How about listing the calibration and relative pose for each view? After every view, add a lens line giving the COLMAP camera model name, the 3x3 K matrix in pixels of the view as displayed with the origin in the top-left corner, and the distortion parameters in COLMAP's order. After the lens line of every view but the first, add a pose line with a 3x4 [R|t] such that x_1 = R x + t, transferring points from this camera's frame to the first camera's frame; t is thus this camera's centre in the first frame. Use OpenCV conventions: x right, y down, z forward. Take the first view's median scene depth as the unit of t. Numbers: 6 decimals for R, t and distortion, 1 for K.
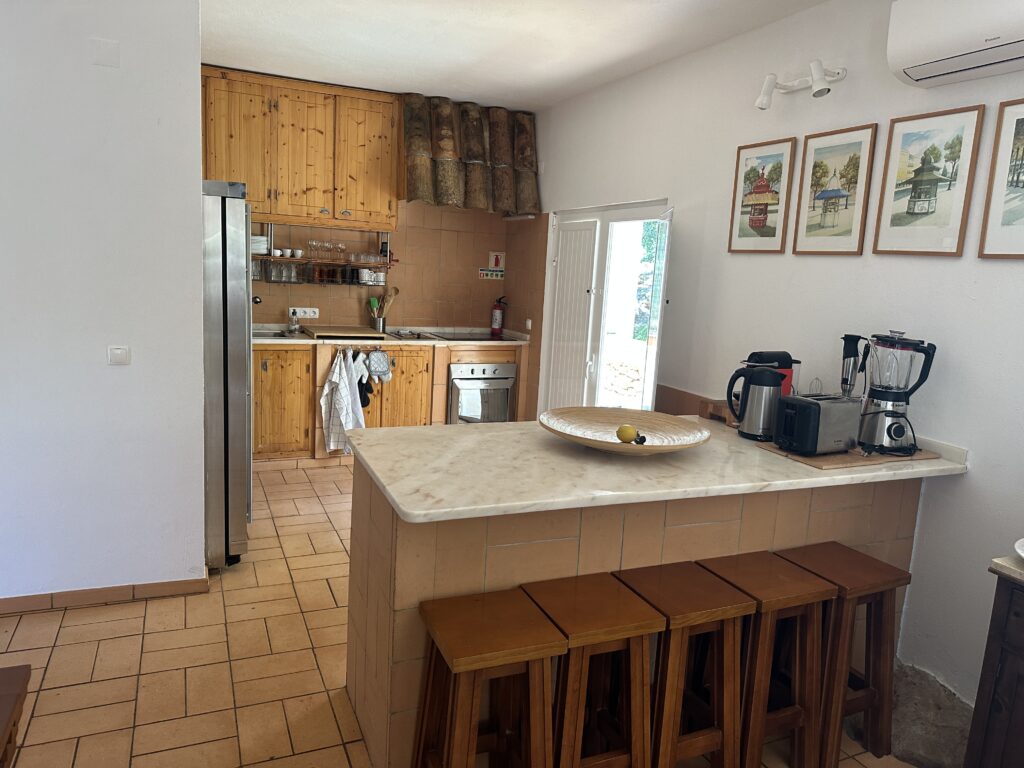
lens RADIAL K [[712.2, 0, 509.9], [0, 712.2, 379.0], [0, 0, 1]] dist [0.024162, -0.008499]
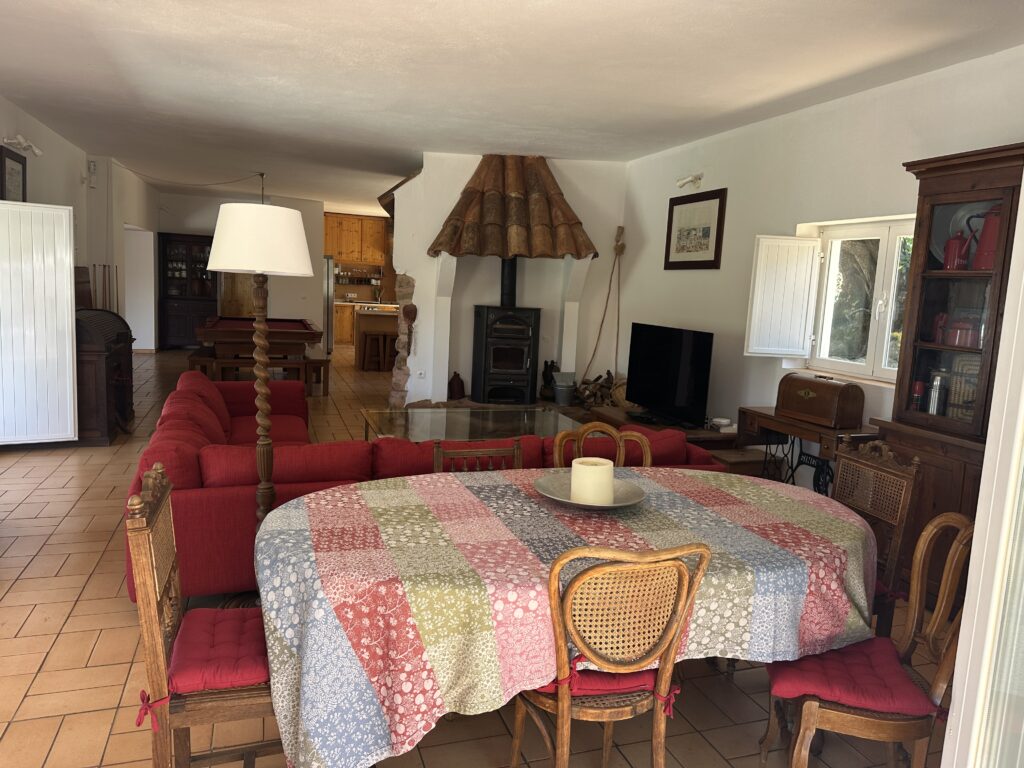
lens RADIAL K [[712.2, 0, 512.2], [0, 712.2, 383.7], [0, 0, 1]] dist [0.024162, -0.008499]
pose [[0.997024, -0.000737, -0.077089, 0.571831], [-0.000766, 0.999810, -0.019458, 0.316734], [0.077088, 0.019459, 0.996834, -1.775411]]
